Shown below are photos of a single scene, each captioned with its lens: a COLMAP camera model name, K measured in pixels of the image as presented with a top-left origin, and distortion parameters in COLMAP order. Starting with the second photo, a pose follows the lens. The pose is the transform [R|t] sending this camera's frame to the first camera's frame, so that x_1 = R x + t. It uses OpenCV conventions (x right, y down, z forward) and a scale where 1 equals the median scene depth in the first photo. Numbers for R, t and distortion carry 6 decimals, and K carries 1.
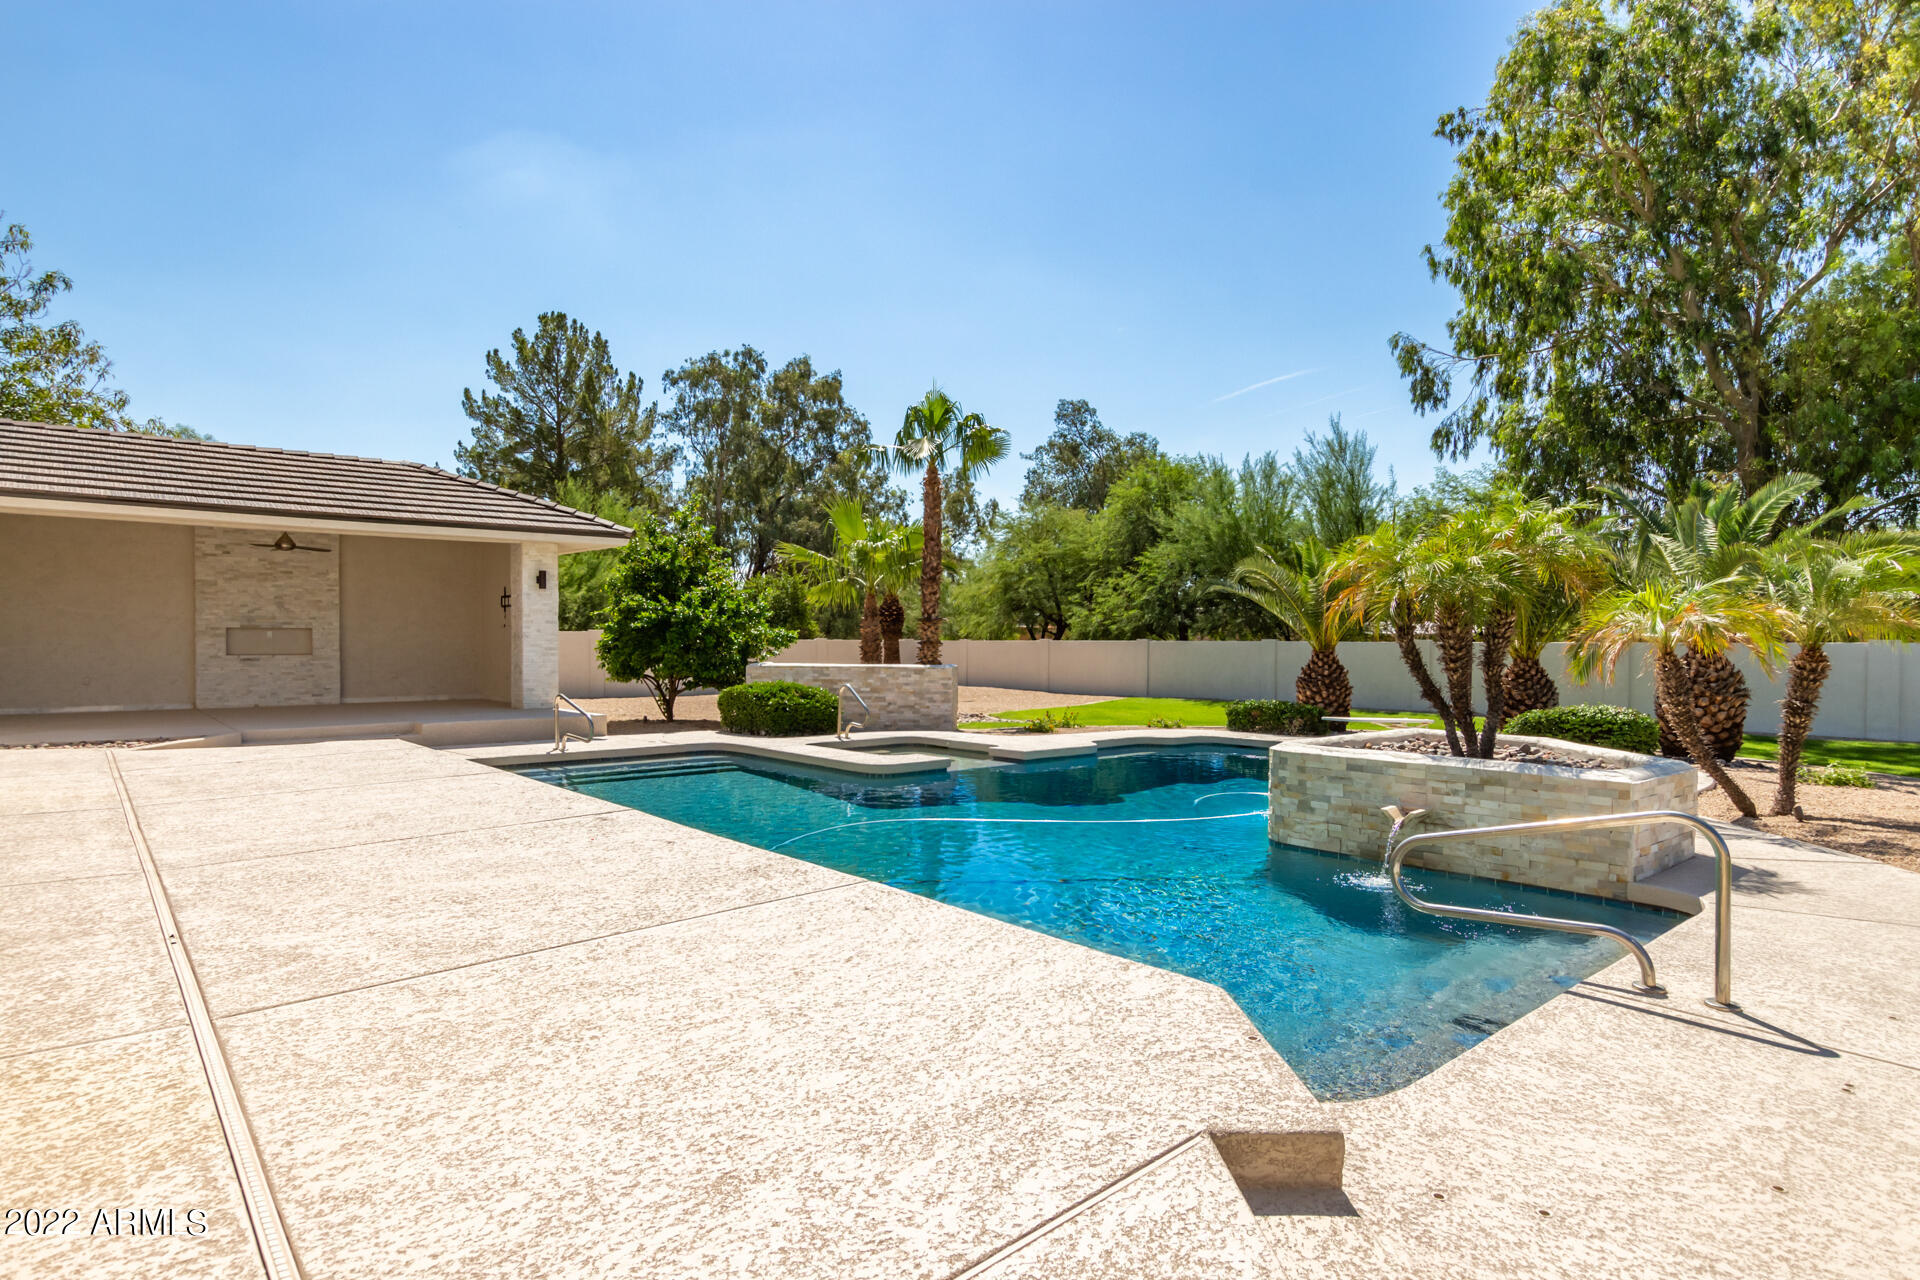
lens RADIAL K [[1021.0, 0, 958.4], [0, 1021.0, 653.7], [0, 0, 1]] dist [0.002242, -0.000142]
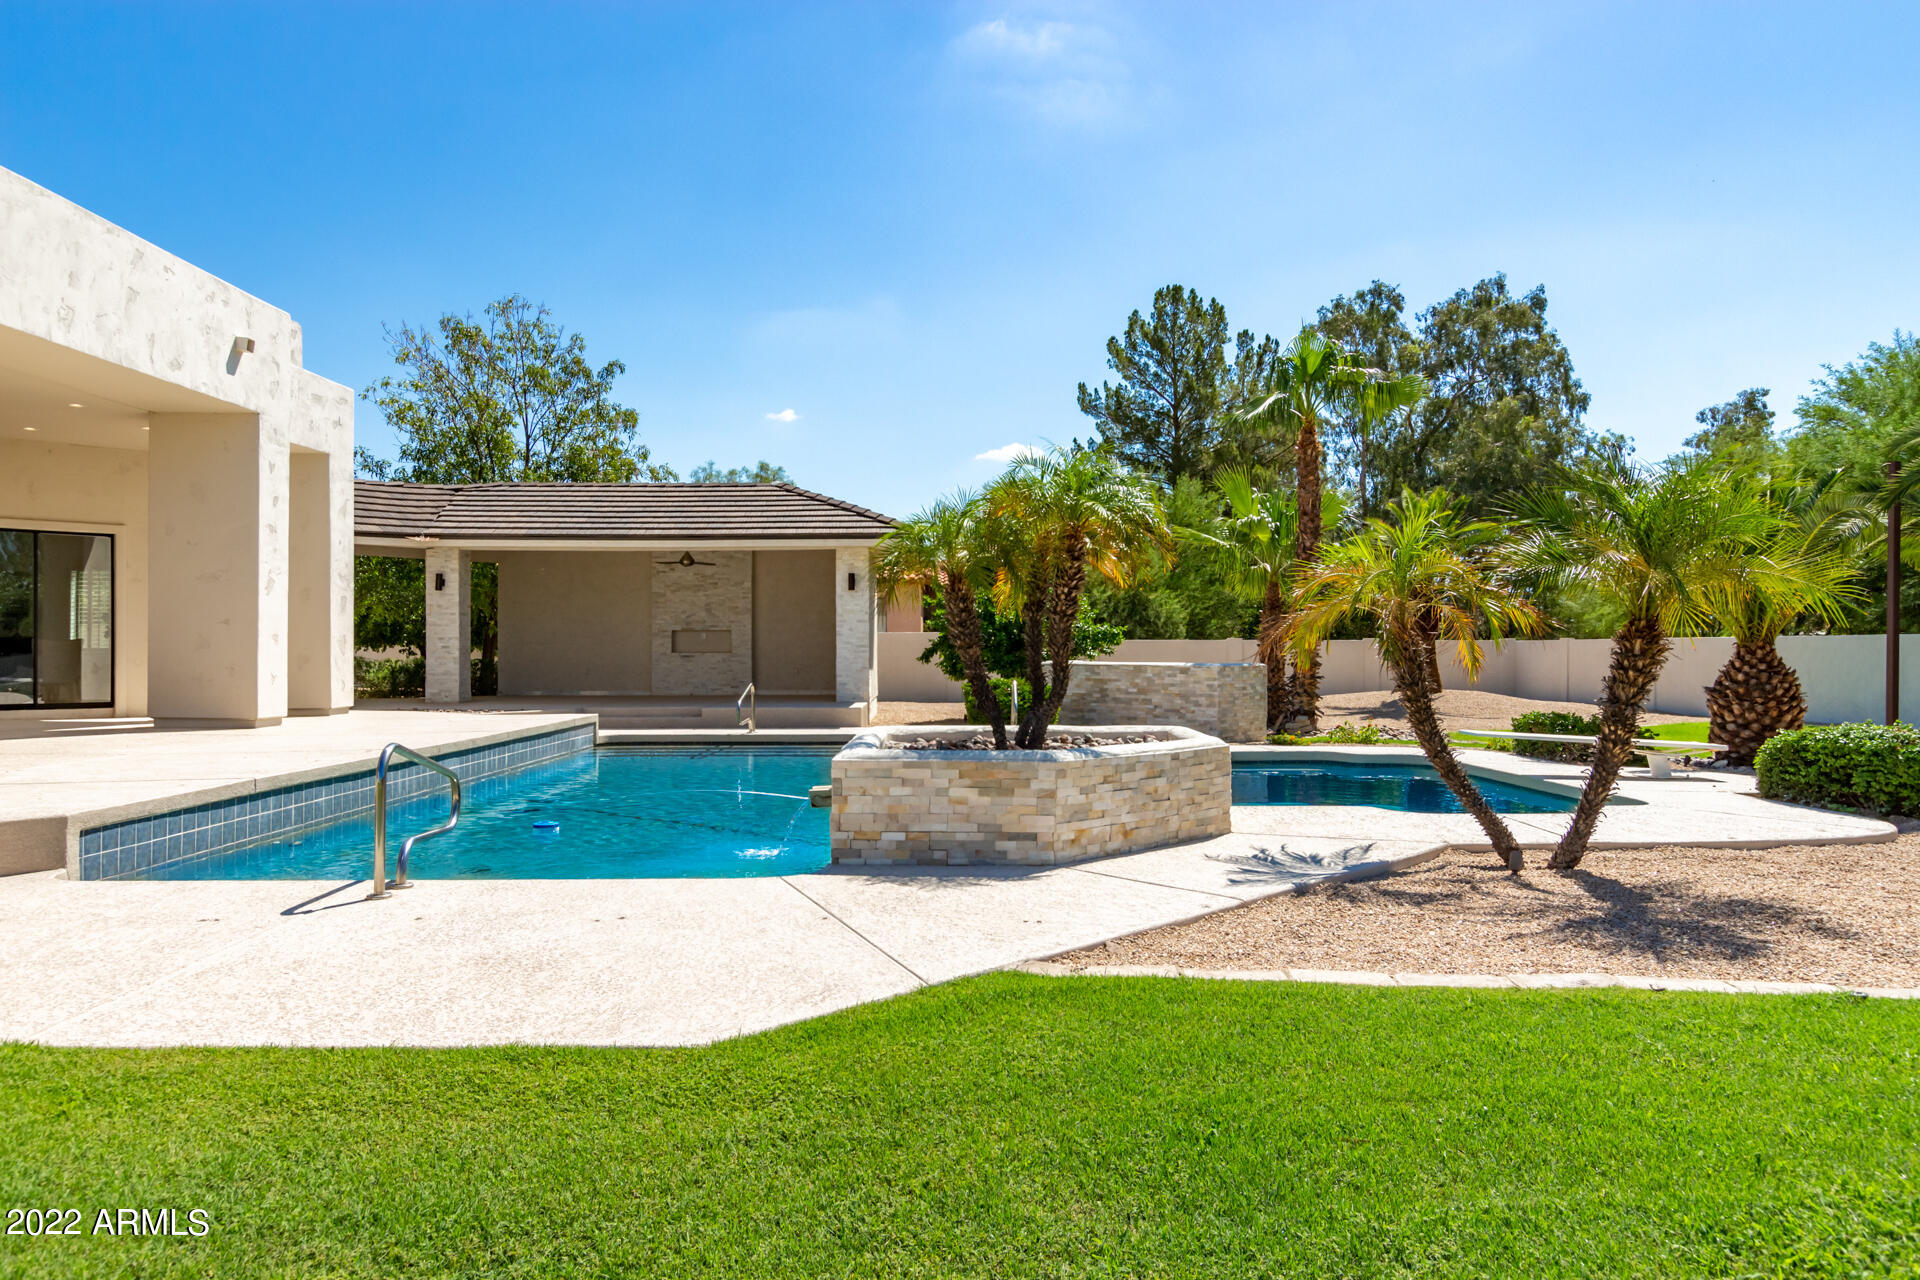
lens RADIAL K [[1254.0, 0, 960.5], [0, 1254.0, 639.6], [0, 0, 1]] dist [0.005426, 0.000737]
pose [[0.769704, -0.008333, -0.638347, 0.374640], [-0.004205, 0.999827, -0.018122, 0.008457], [0.638387, 0.016633, 0.769536, 0.041949]]
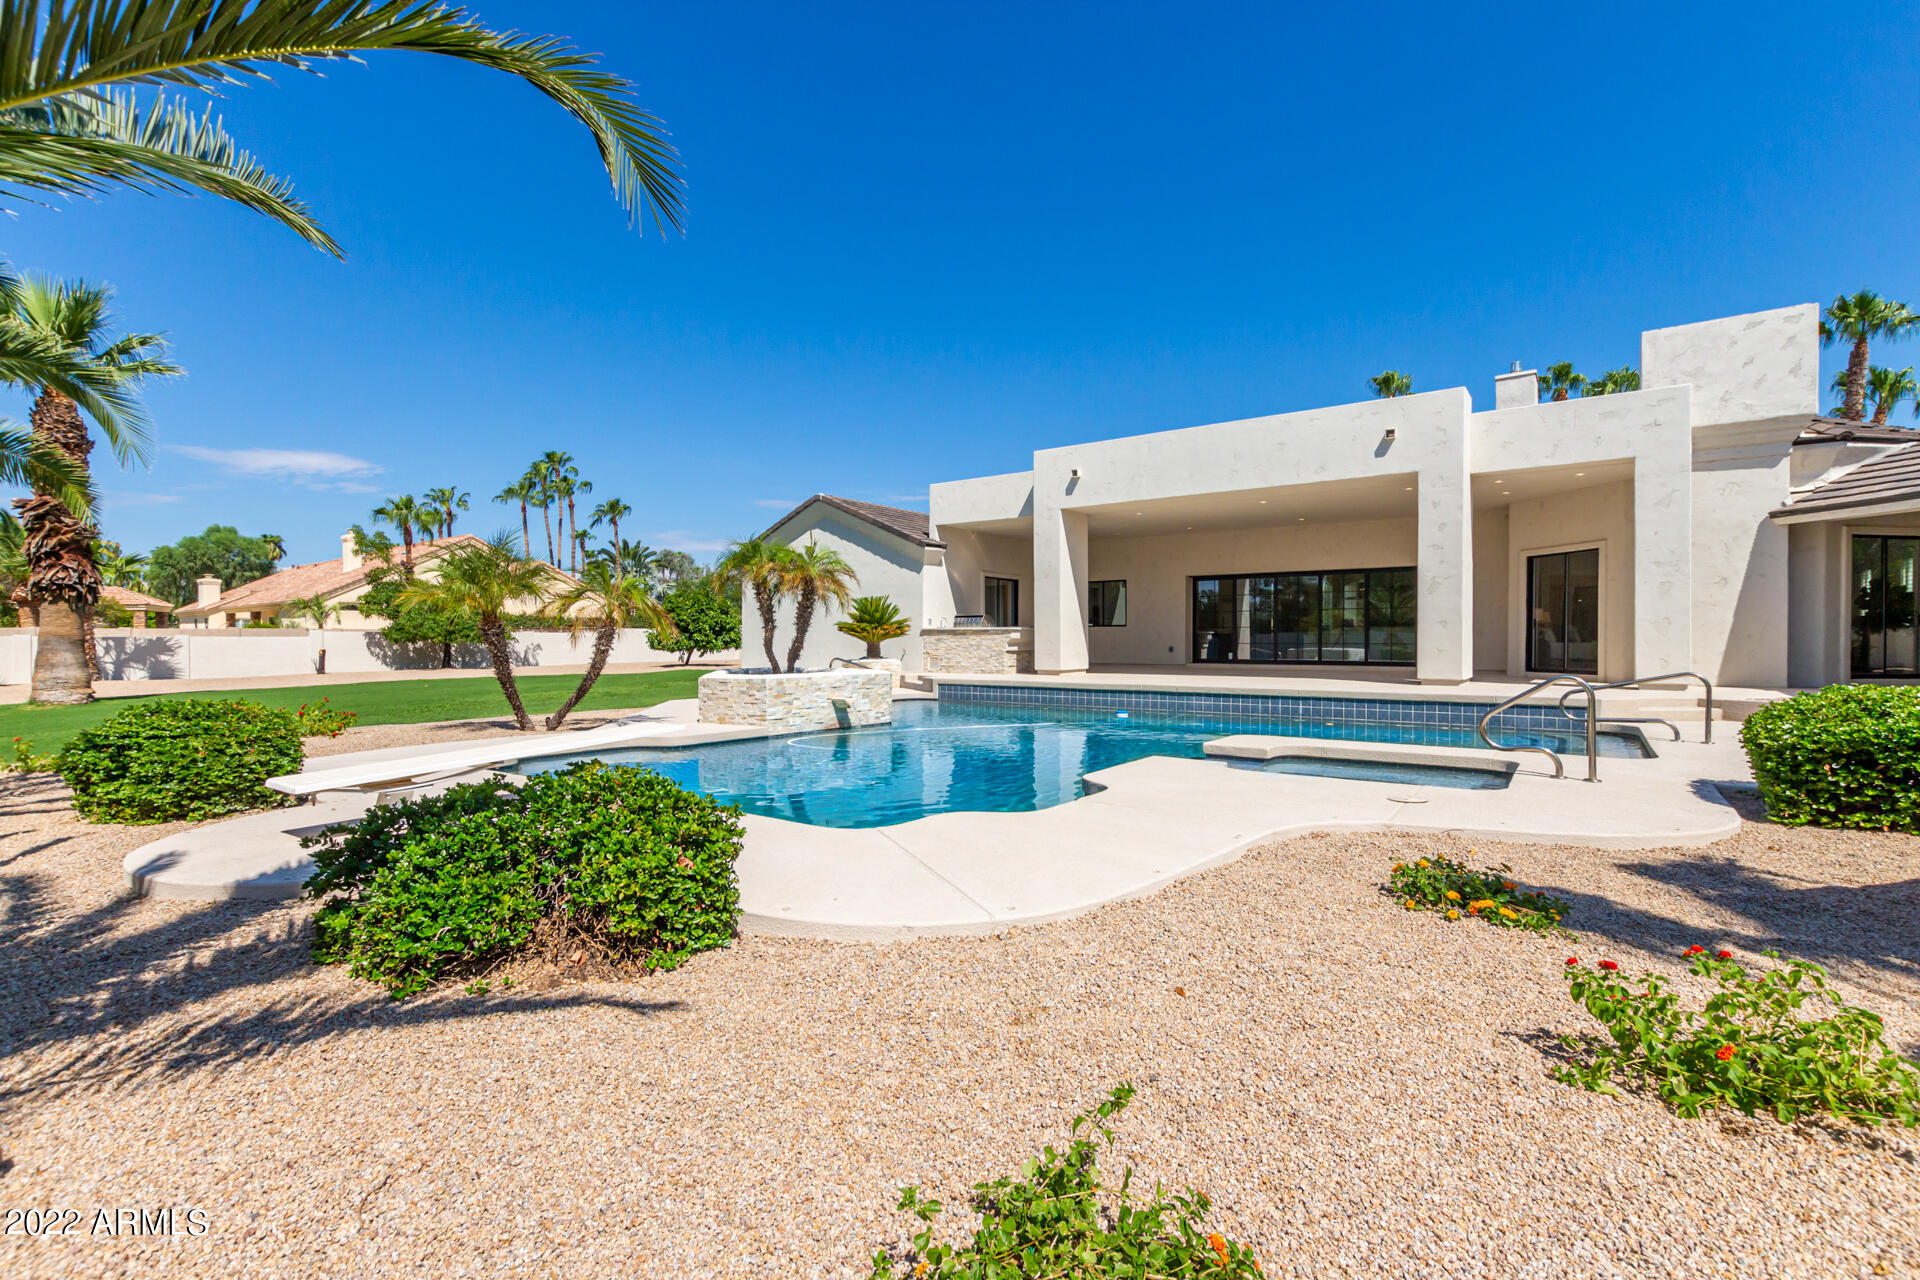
lens RADIAL K [[879.3, 0, 957.3], [0, 879.3, 642.8], [0, 0, 1]] dist [0.004201, 0.002125]
pose [[-0.972382, -0.002284, -0.233384, 0.185334], [-0.005170, 0.999918, 0.011754, 0.005700], [0.233338, 0.012636, -0.972314, 0.854776]]
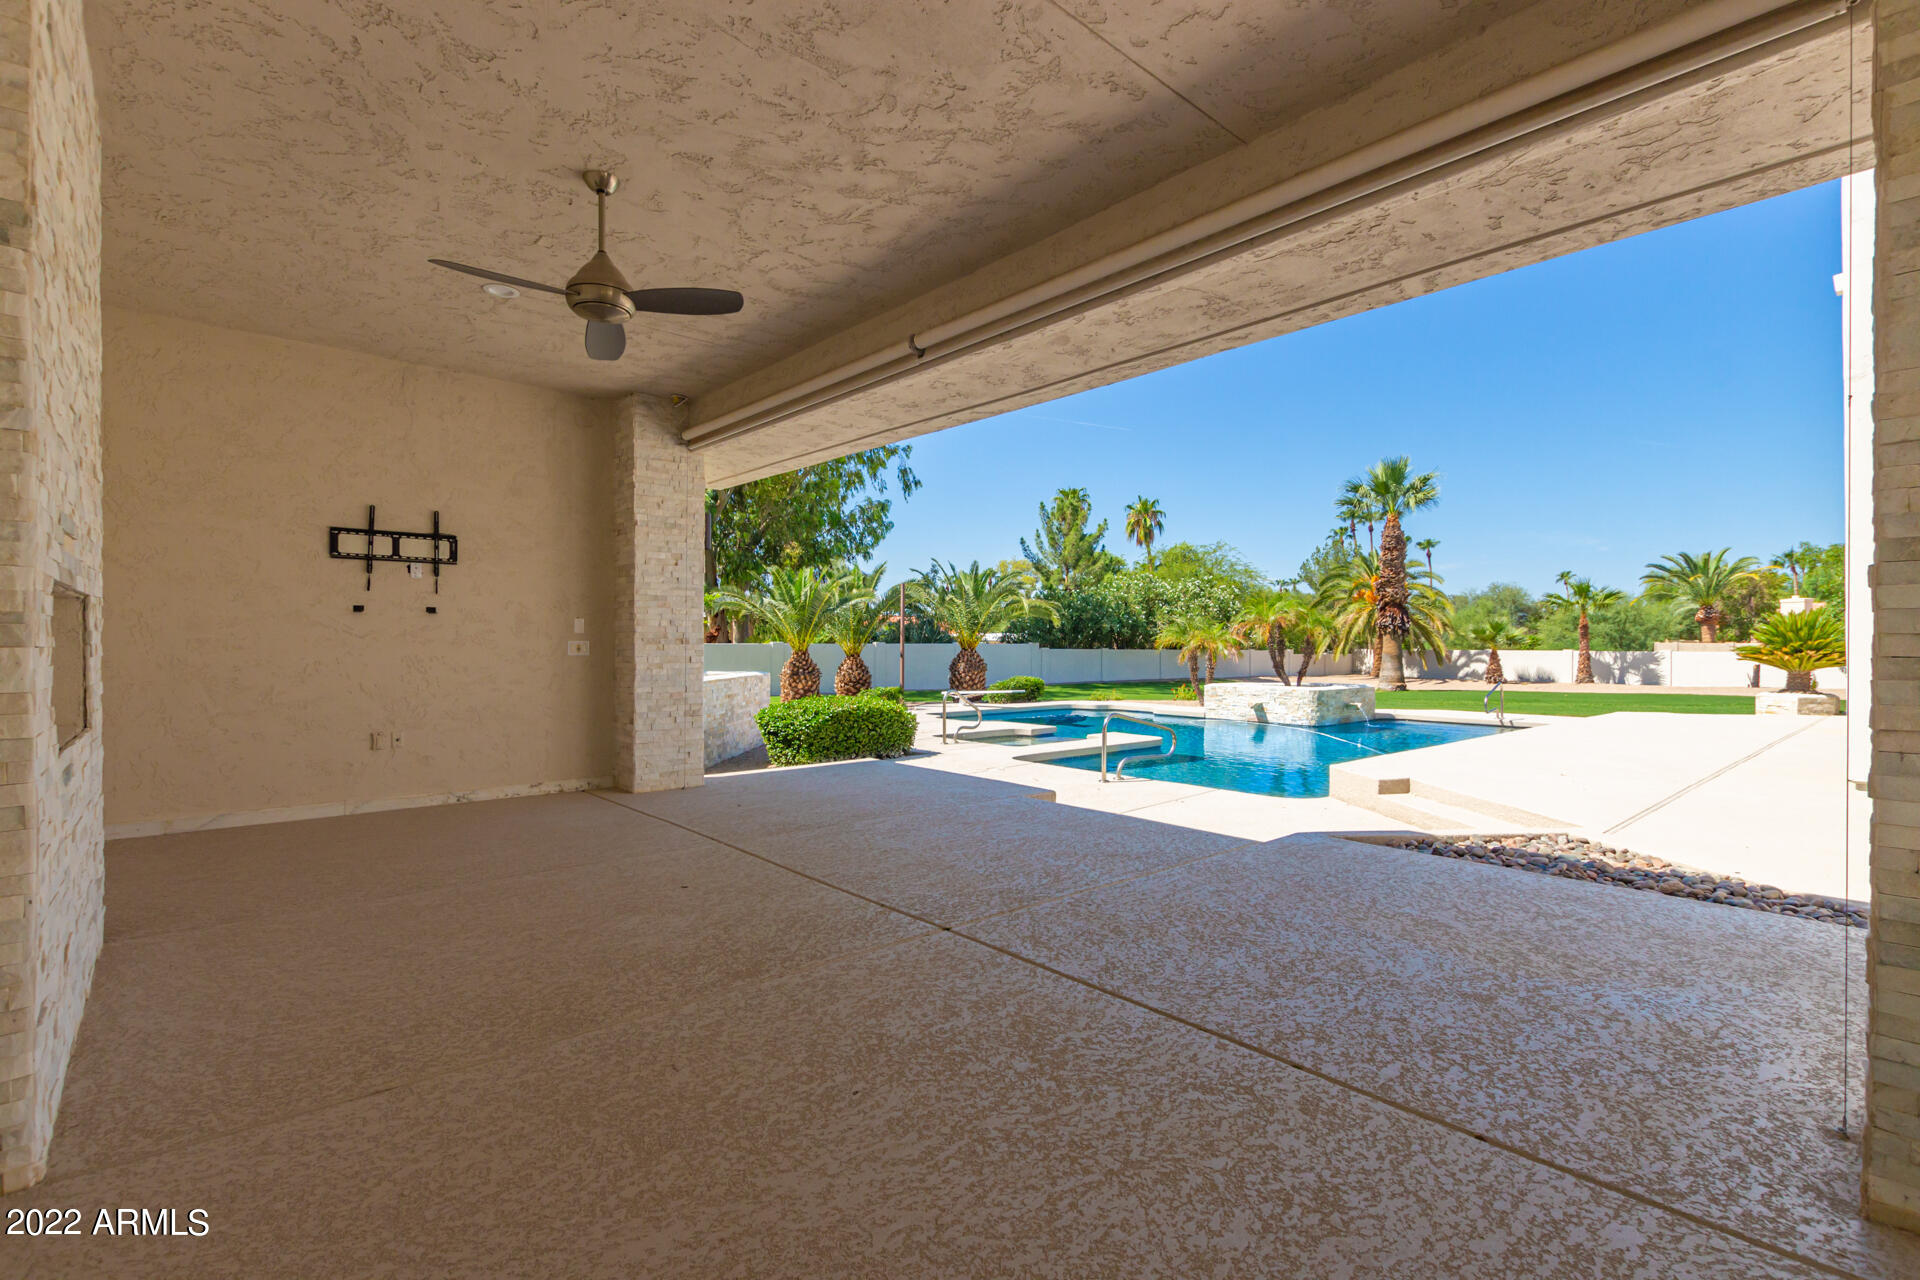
lens RADIAL K [[879.3, 0, 960.0], [0, 879.3, 639.1], [0, 0, 1]] dist [0.004201, 0.002125]
pose [[-0.013984, -0.000279, 0.999902, -0.613618], [0.007101, 0.999975, 0.000379, -0.013562], [-0.999877, 0.007106, -0.013981, 0.627921]]
